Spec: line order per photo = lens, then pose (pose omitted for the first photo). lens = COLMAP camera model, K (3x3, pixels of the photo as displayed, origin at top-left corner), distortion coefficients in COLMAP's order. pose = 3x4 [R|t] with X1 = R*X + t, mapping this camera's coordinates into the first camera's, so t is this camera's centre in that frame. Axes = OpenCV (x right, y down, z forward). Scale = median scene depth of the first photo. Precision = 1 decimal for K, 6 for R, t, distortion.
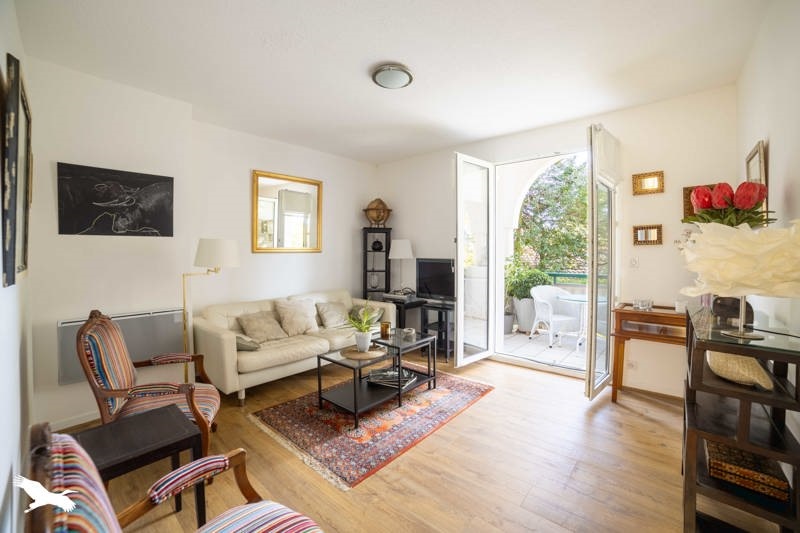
lens RADIAL K [[335.4, 0, 400.0], [0, 335.4, 266.5], [0, 0, 1]] dist [-0.000114, -0.000008]
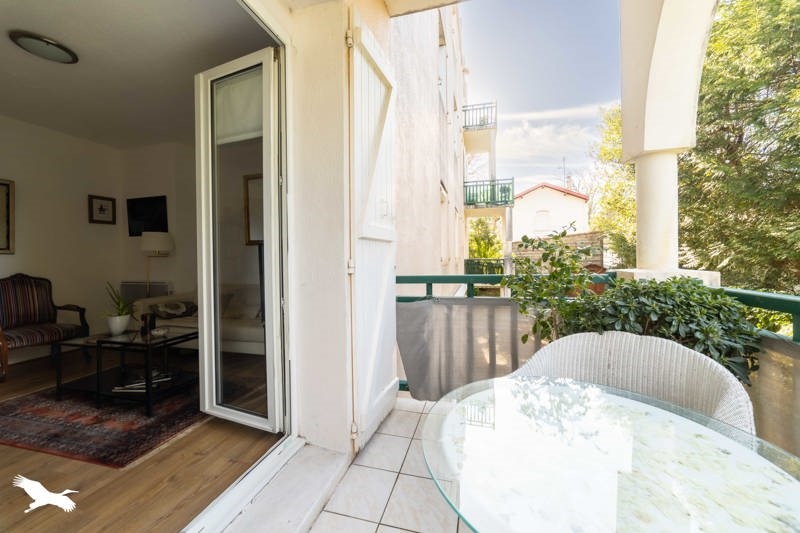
lens RADIAL K [[304.1, 0, 398.9], [0, 304.1, 257.8], [0, 0, 1]] dist [-0.000603, -0.000098]
pose [[0.423951, 0.003185, -0.905679, 1.172390], [-0.000424, 0.999994, 0.003319, 0.020442], [0.905685, -0.001023, 0.423950, 1.527062]]
